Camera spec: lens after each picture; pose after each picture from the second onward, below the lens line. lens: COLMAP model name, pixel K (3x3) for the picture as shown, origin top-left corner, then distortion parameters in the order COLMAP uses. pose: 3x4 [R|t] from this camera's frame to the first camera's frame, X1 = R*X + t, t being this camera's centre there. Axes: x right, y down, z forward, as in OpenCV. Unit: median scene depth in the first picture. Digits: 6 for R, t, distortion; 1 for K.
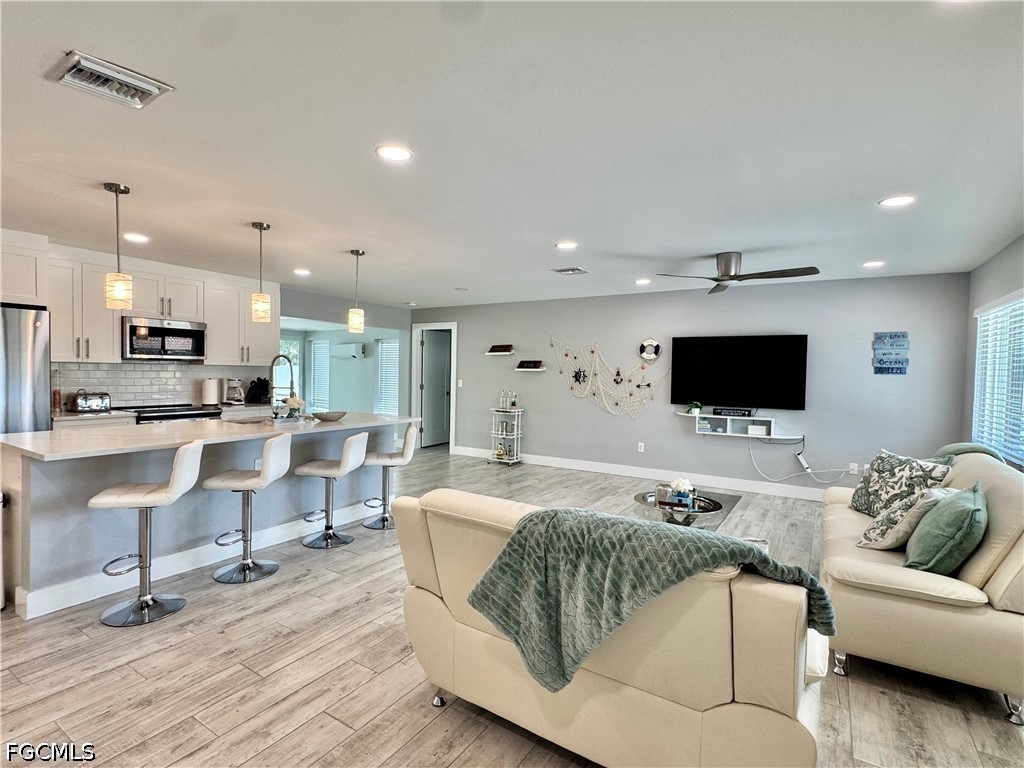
lens RADIAL K [[503.9, 0, 509.5], [0, 503.9, 385.9], [0, 0, 1]] dist [-0.003588, 0.000061]
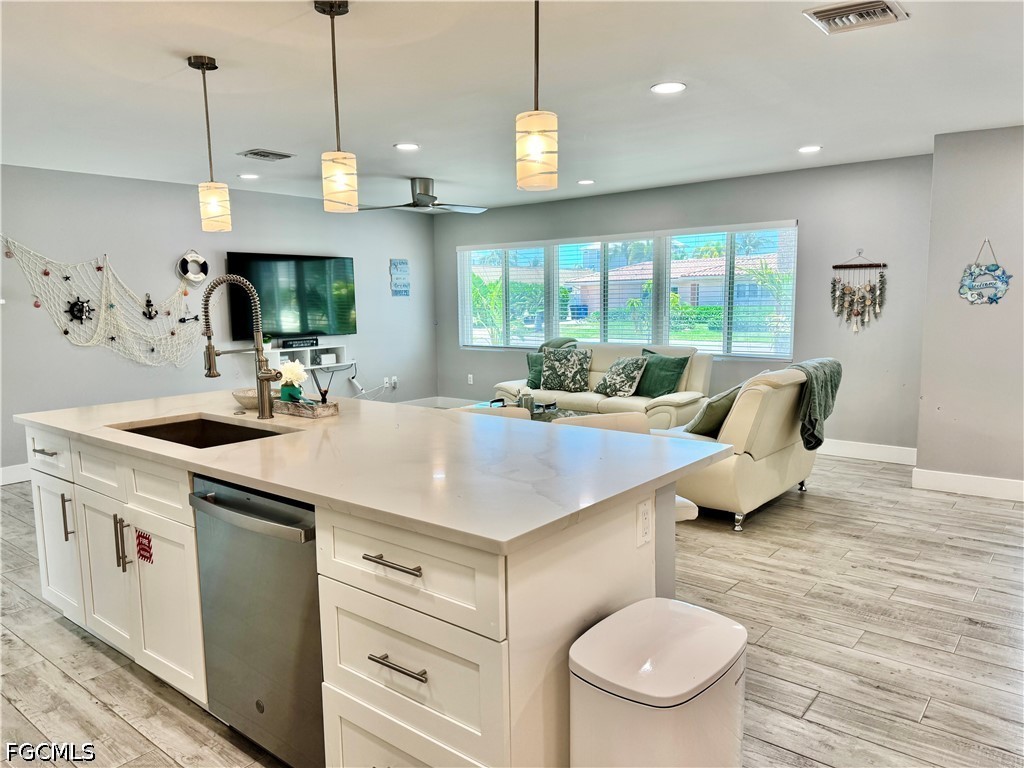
lens RADIAL K [[715.8, 0, 512.0], [0, 715.8, 384.0], [0, 0, 1]] dist [0.113914, -0.159943]
pose [[0.113781, -0.140388, 0.983537, -0.812698], [0.046087, 0.989646, 0.135928, -0.033461], [-0.992436, 0.029862, 0.119073, 0.513006]]
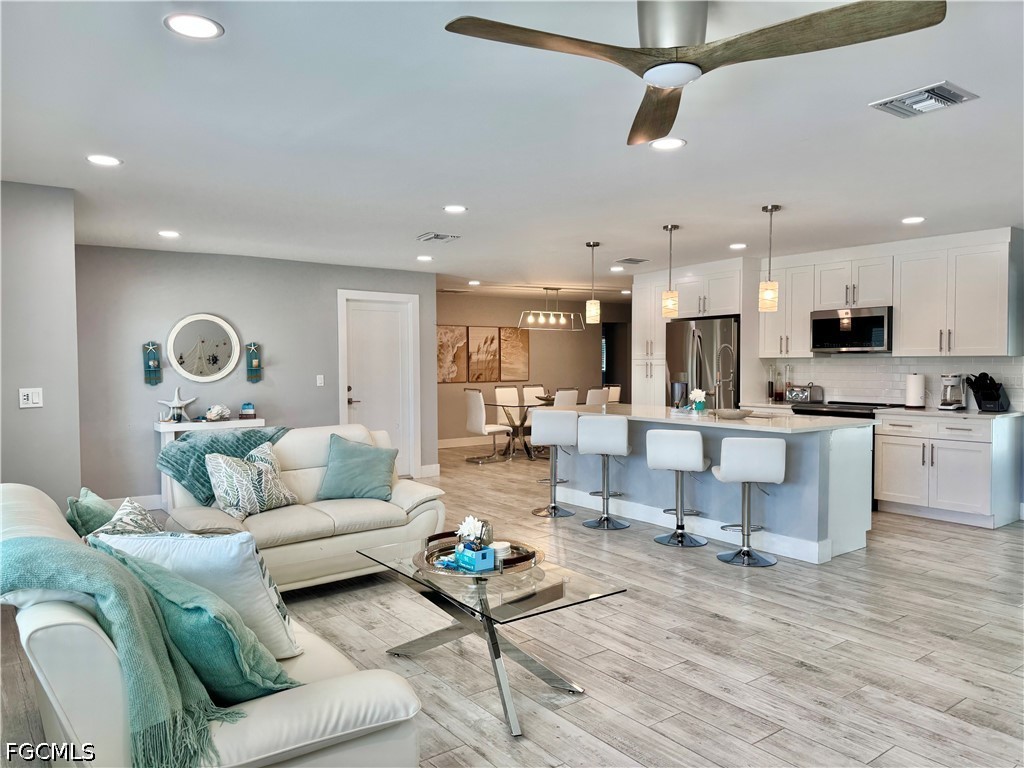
lens RADIAL K [[715.8, 0, 512.0], [0, 715.8, 384.0], [0, 0, 1]] dist [0.113914, -0.159943]
pose [[-0.359993, 0.010944, -0.932891, 0.726797], [-0.029367, 0.999303, 0.023056, -0.006234], [0.932493, 0.035696, -0.359421, 0.846038]]
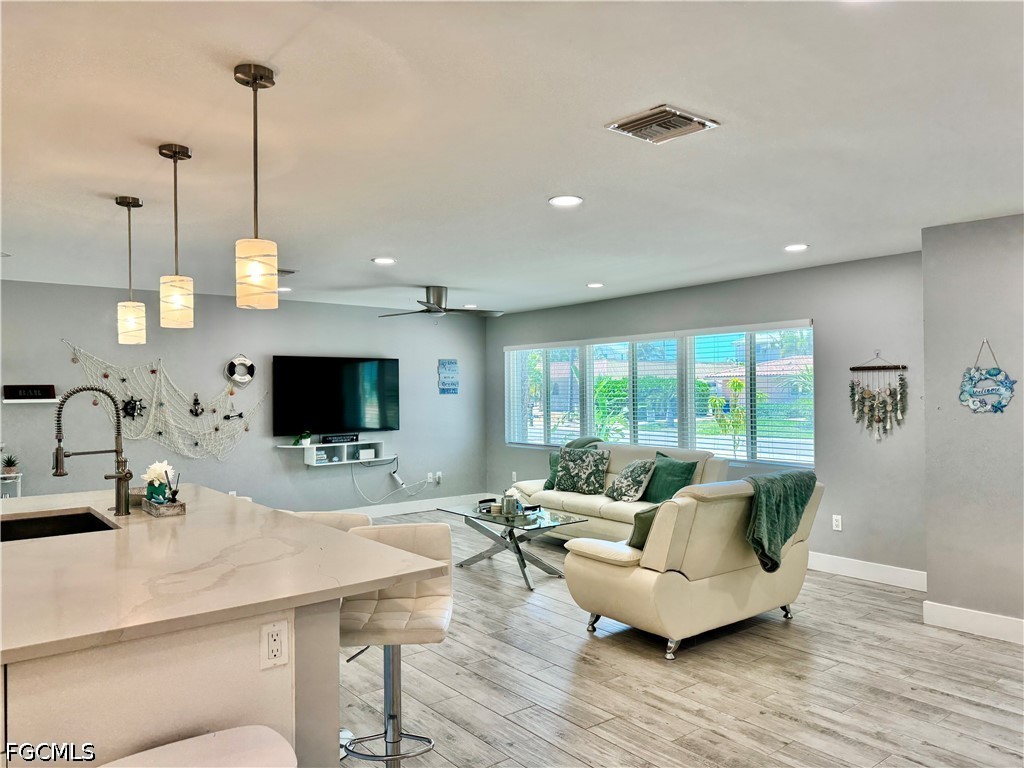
lens RADIAL K [[715.8, 0, 512.0], [0, 715.8, 384.0], [0, 0, 1]] dist [0.113914, -0.159943]
pose [[0.322495, -0.011614, 0.946500, -0.760035], [0.043765, 0.999038, -0.002653, -0.033280], [-0.945559, 0.042280, 0.322694, 0.278808]]
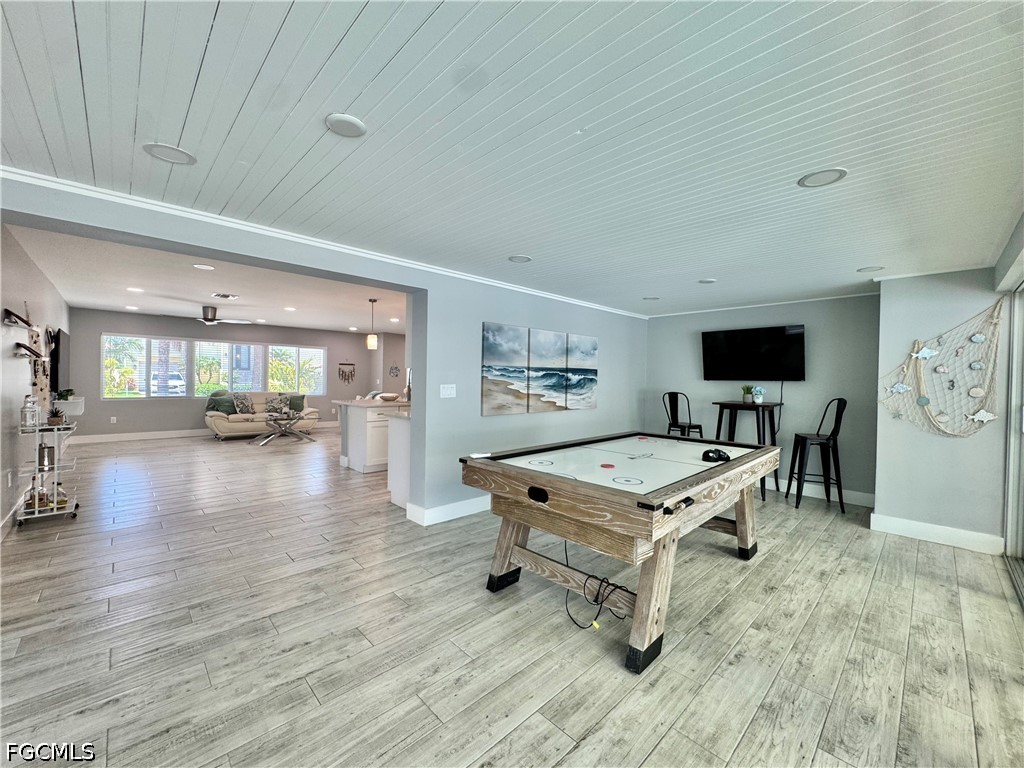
lens RADIAL K [[410.3, 0, 510.8], [0, 410.3, 385.0], [0, 0, 1]] dist [-0.003260, 0.000305]
pose [[-0.970744, -0.039275, 0.236883, -0.867752], [-0.028292, 0.998369, 0.049589, -0.055678], [-0.238444, 0.041436, -0.970272, 1.792174]]
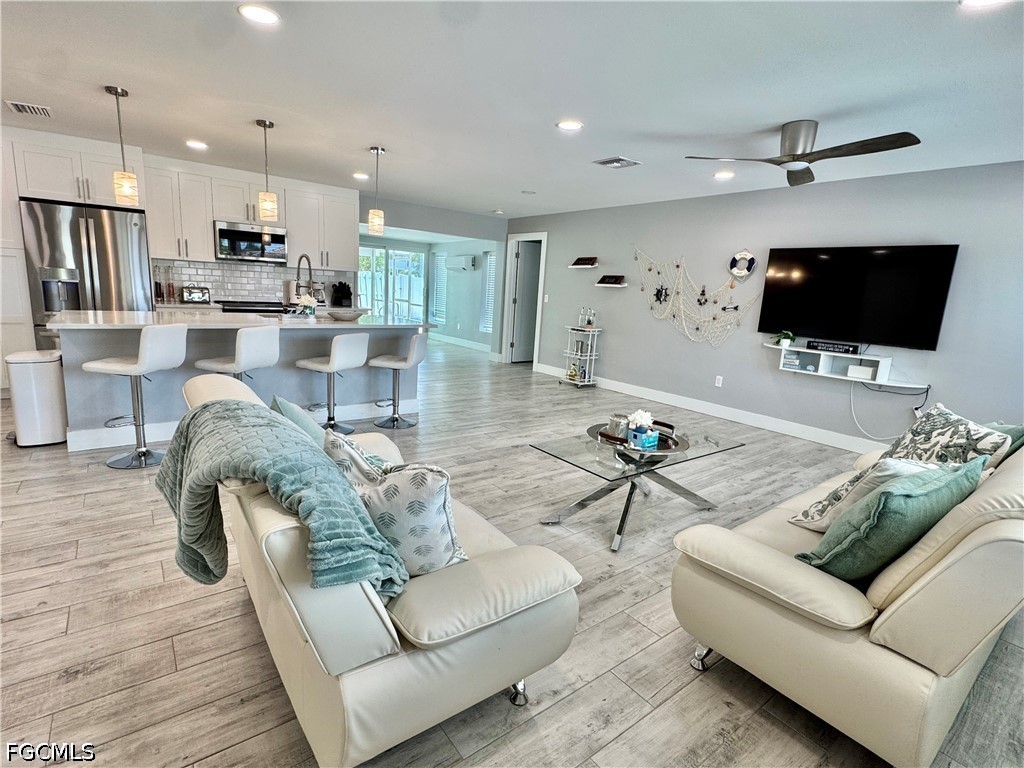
lens RADIAL K [[503.9, 0, 509.5], [0, 503.9, 385.9], [0, 0, 1]] dist [-0.003588, 0.000061]
pose [[0.937242, 0.103396, -0.332997, 0.252063], [-0.052075, 0.985819, 0.159528, 0.014069], [0.344770, -0.132176, 0.929335, 0.097697]]
